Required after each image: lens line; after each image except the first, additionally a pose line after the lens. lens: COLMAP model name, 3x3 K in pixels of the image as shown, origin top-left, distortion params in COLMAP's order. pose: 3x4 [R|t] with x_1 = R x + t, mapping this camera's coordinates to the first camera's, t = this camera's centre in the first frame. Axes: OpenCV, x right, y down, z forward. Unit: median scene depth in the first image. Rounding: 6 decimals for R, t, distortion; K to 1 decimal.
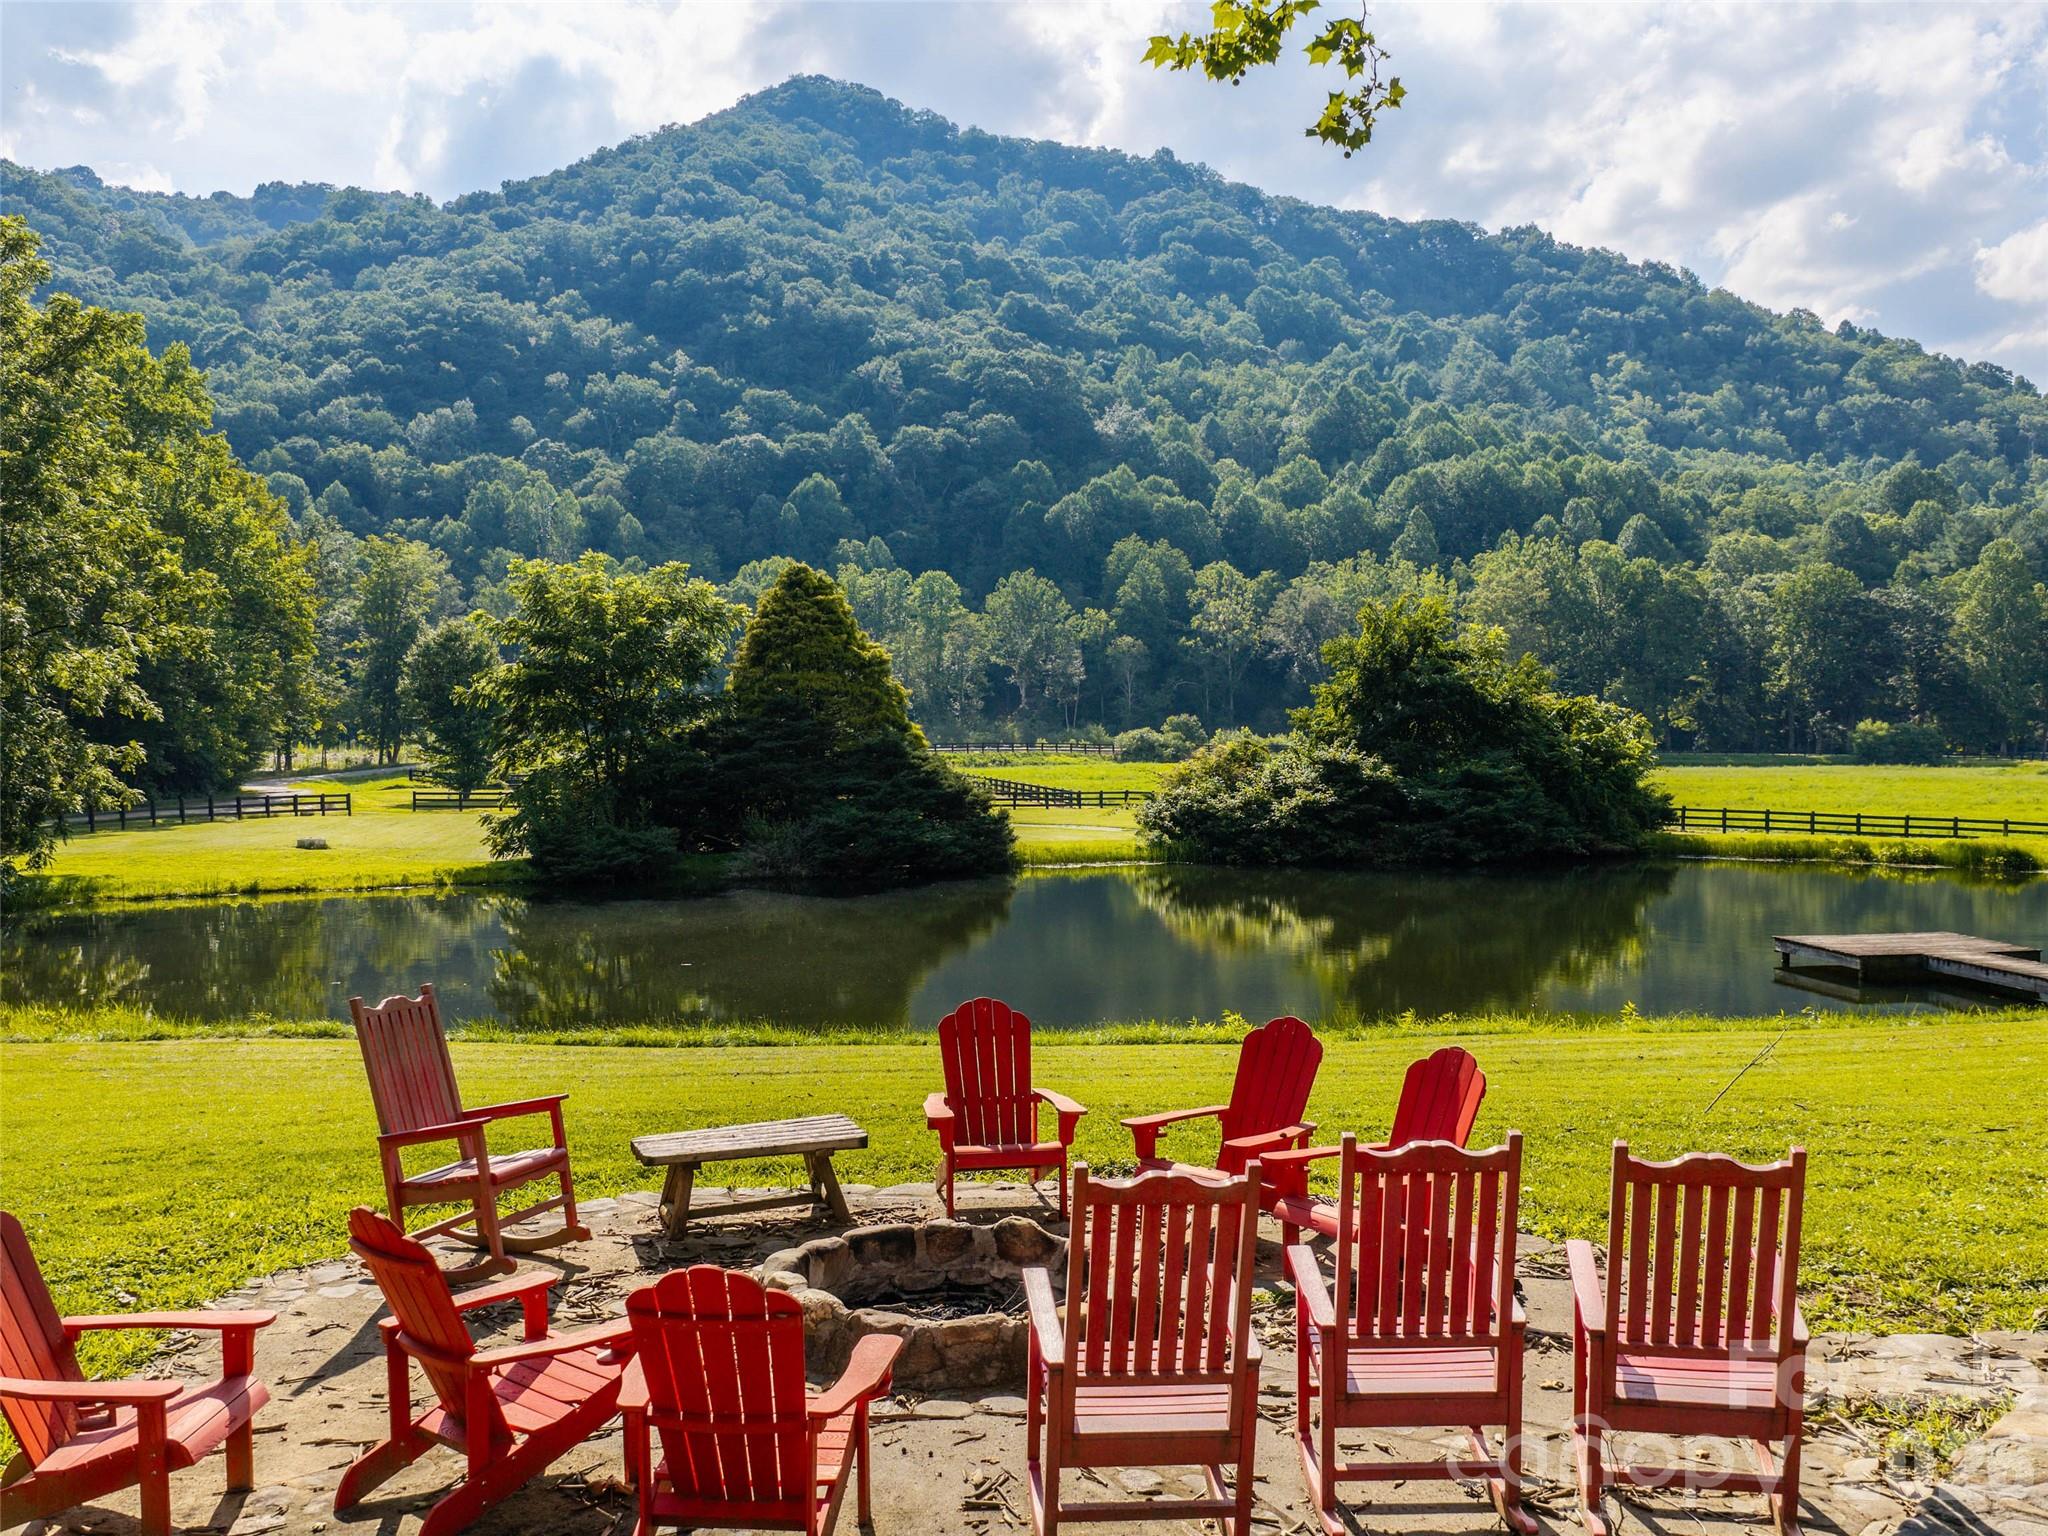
lens RADIAL K [[1919.0, 0, 1015.0], [0, 1919.0, 765.8], [0, 0, 1]] dist [0.013814, 0.000000]
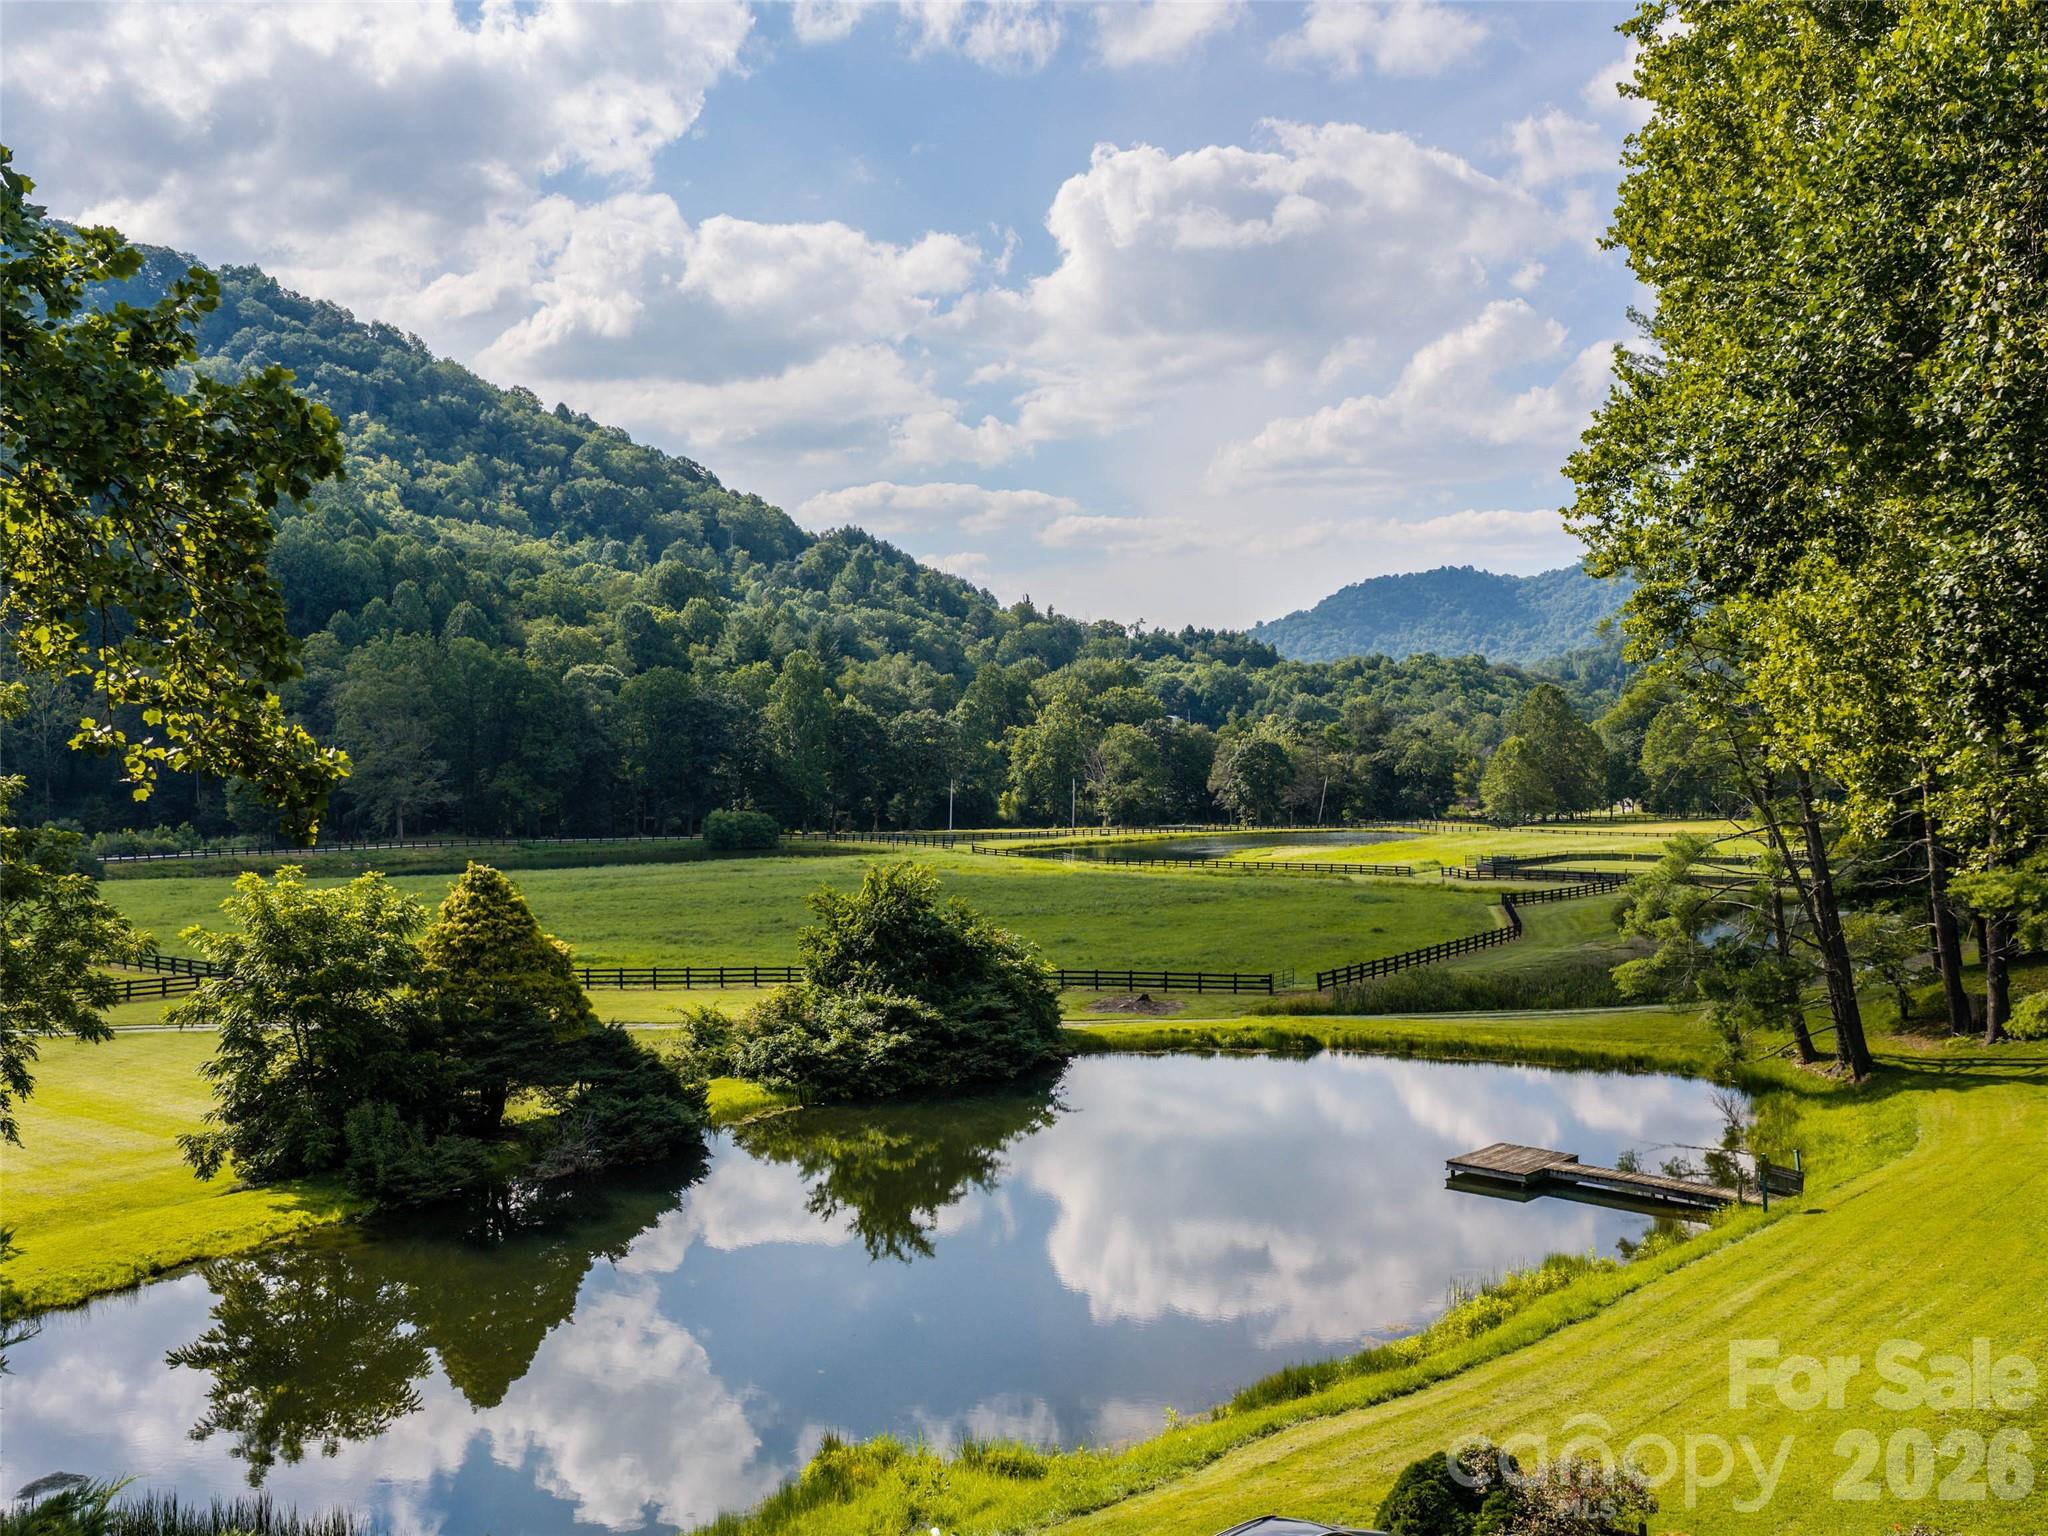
lens RADIAL K [[1919.0, 0, 1028.9], [0, 1919.0, 773.1], [0, 0, 1]] dist [0.013814, 0.000000]
pose [[0.781875, -0.009515, 0.623362, -0.045514], [0.018838, 0.999788, -0.008369, -0.011867], [-0.623150, 0.018286, 0.781889, -0.003395]]
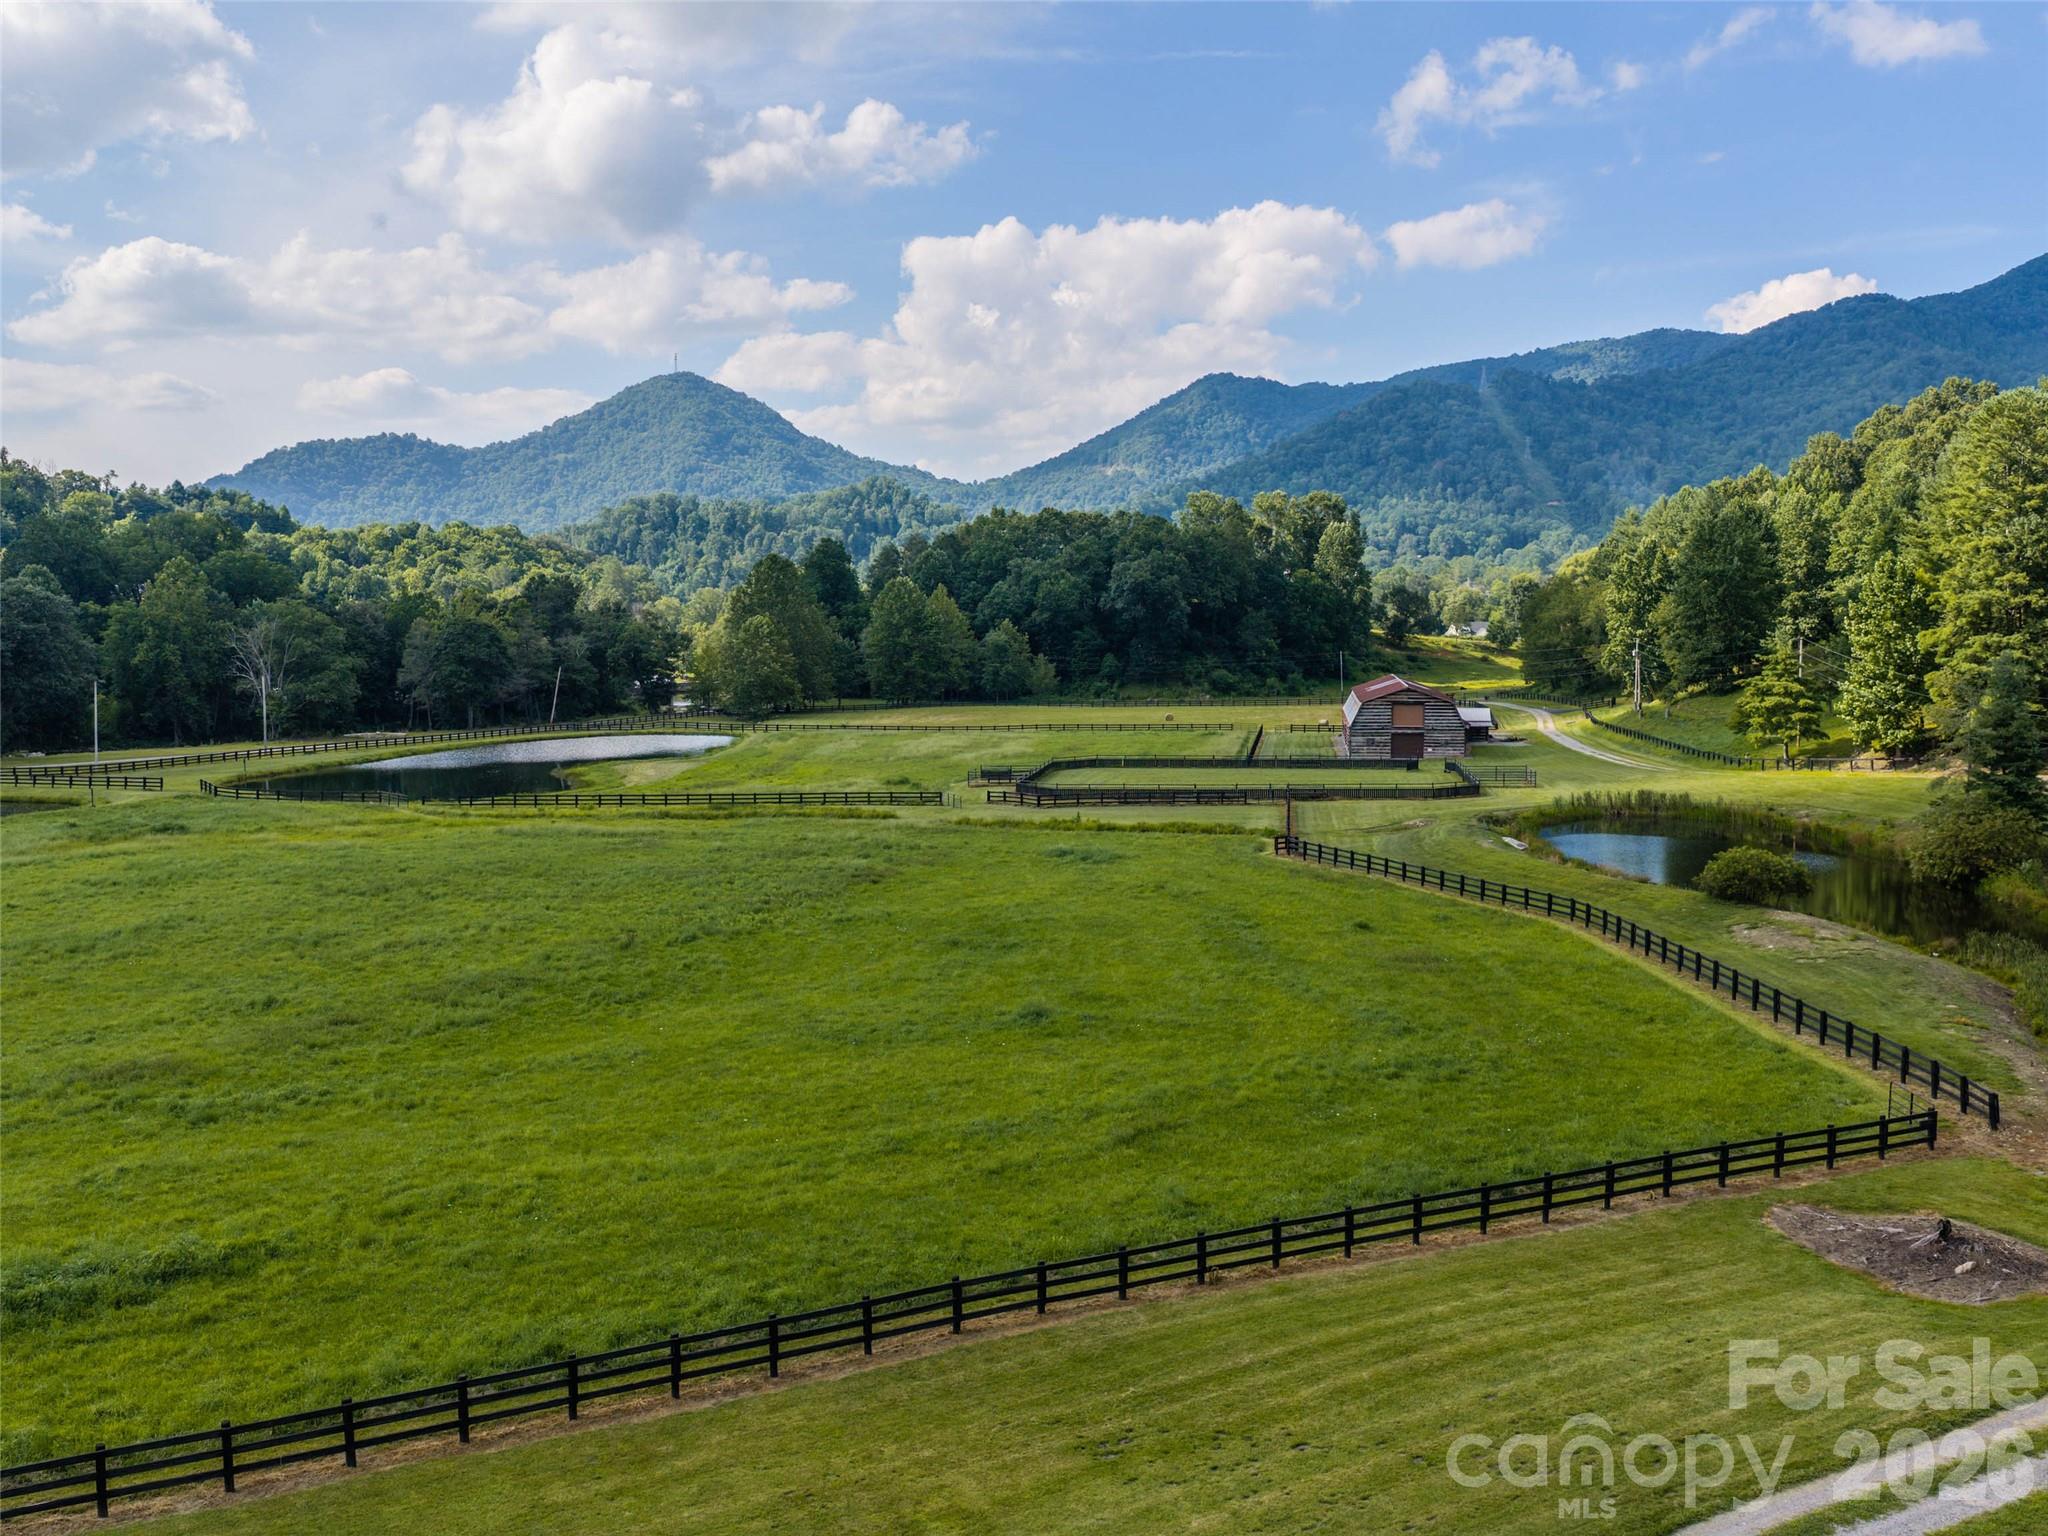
lens RADIAL K [[1919.0, 0, 1028.4], [0, 1919.0, 780.3], [0, 0, 1]] dist [0.013814, 0.000000]
pose [[0.341817, -0.080086, 0.936348, -0.015005], [0.033101, 0.996770, 0.073170, -0.016071], [-0.939184, 0.005984, 0.343363, 0.113344]]
